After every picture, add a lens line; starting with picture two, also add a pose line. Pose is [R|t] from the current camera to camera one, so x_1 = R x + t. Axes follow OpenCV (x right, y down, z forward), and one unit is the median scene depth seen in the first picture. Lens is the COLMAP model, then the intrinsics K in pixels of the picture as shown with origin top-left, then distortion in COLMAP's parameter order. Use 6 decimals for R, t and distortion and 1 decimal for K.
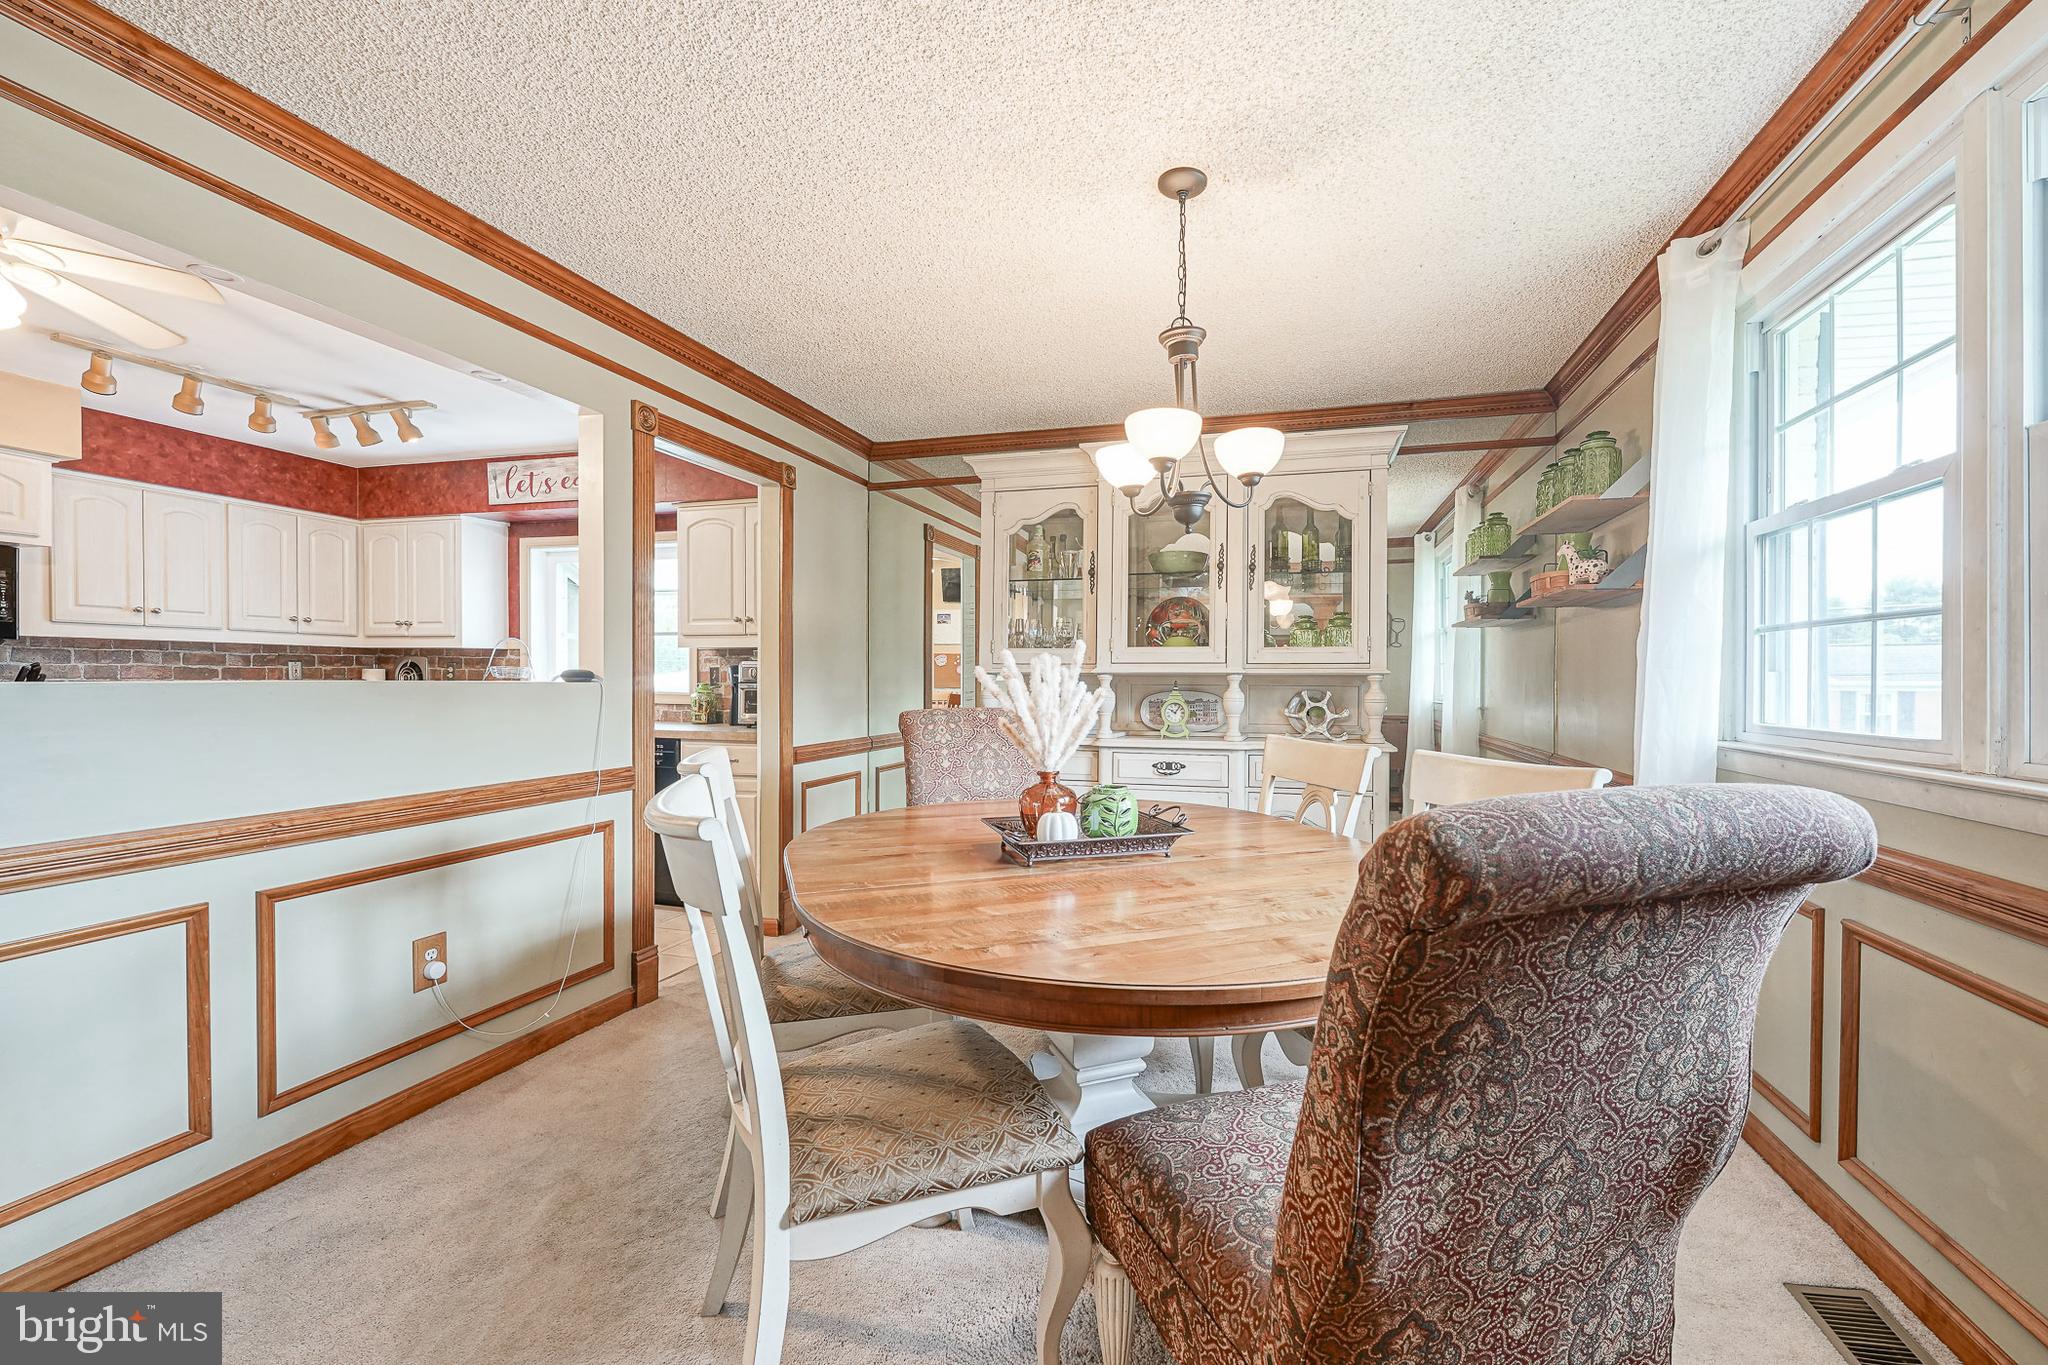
lens RADIAL K [[845.4, 0, 986.6], [0, 845.4, 684.5], [0, 0, 1]] dist [-0.000881, 0.000177]
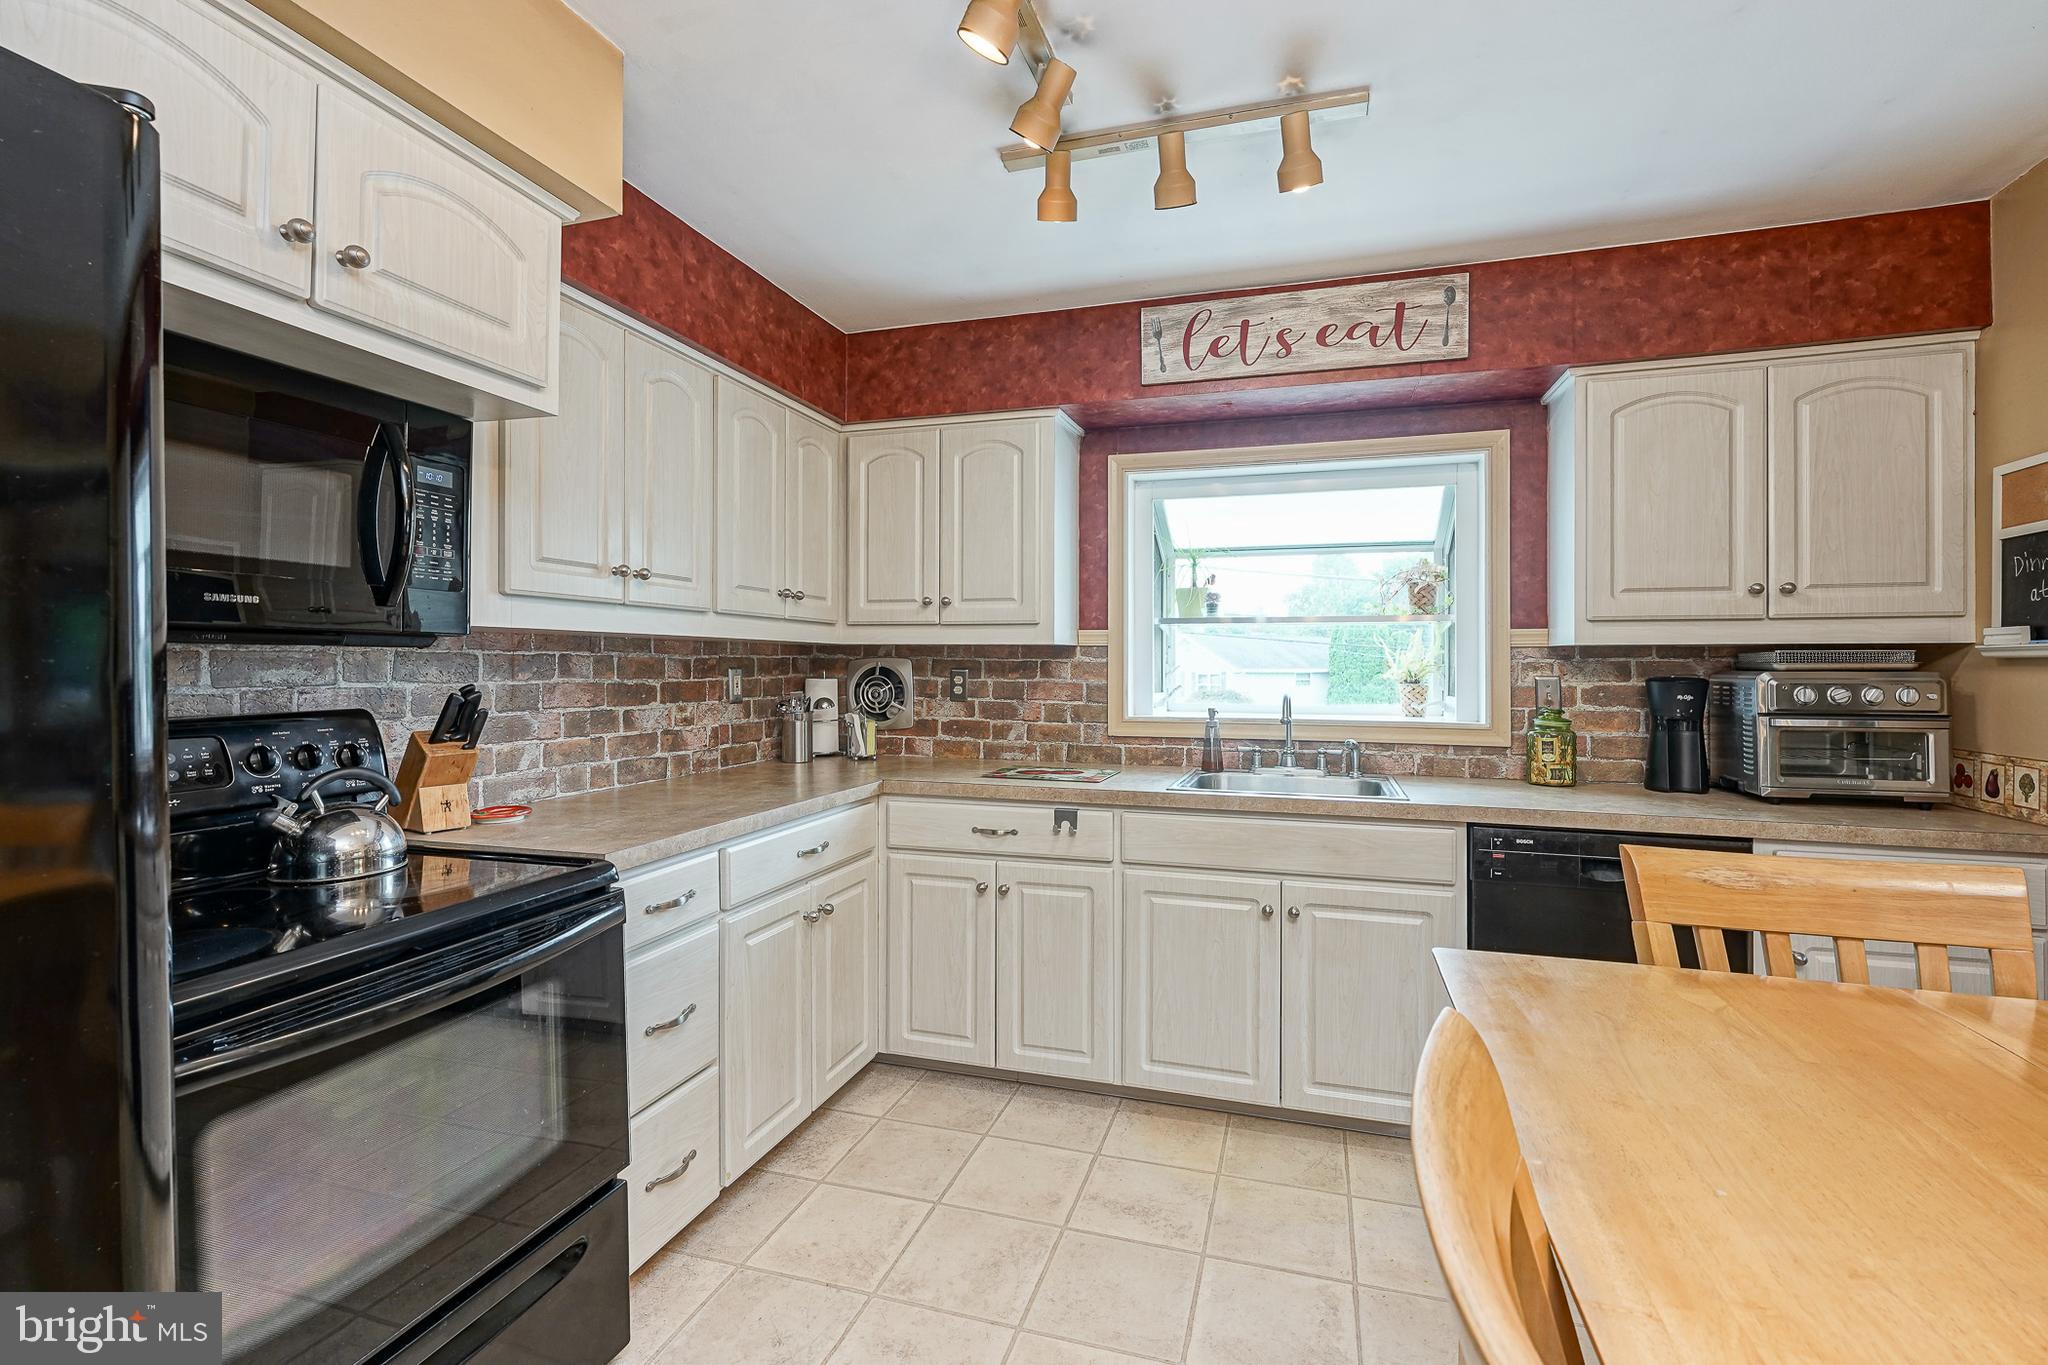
lens RADIAL K [[891.6, 0, 995.7], [0, 891.6, 661.1], [0, 0, 1]] dist [-0.007823, 0.002140]
pose [[0.999730, -0.000457, -0.023226, -0.671892], [0.000127, 0.999899, -0.014217, -0.025362], [0.023230, 0.014210, 0.999629, 0.424204]]
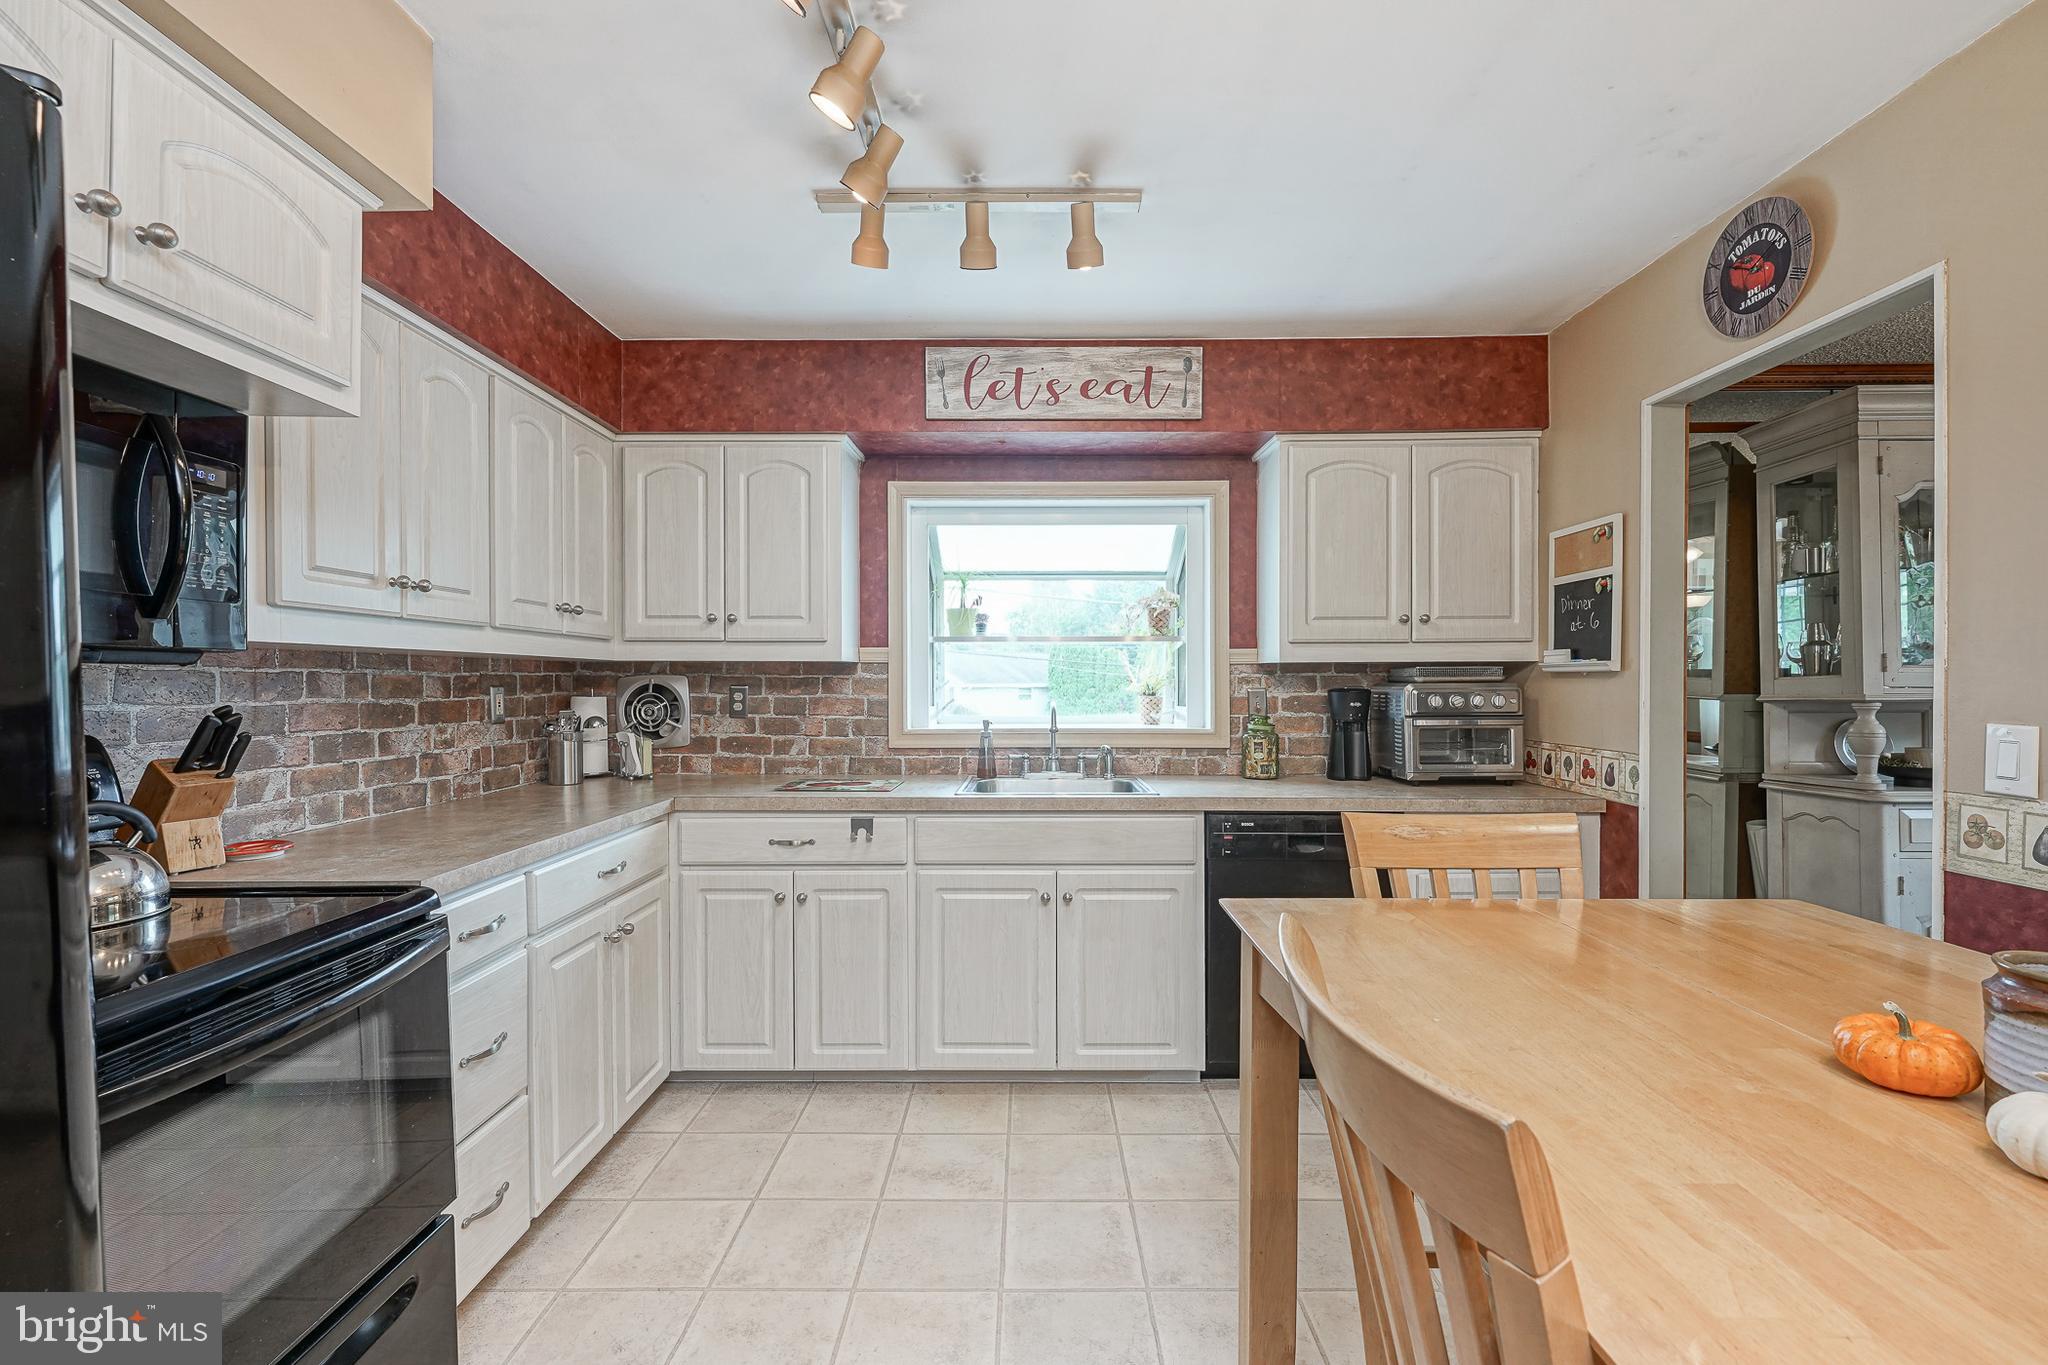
lens RADIAL K [[898.2, 0, 984.2], [0, 898.2, 686.8], [0, 0, 1]] dist [-0.007758, 0.000660]
pose [[0.964187, -0.007068, 0.265131, -0.718472], [0.007993, 0.999965, -0.002410, -0.024844], [-0.265104, 0.004443, 0.964210, 0.390587]]
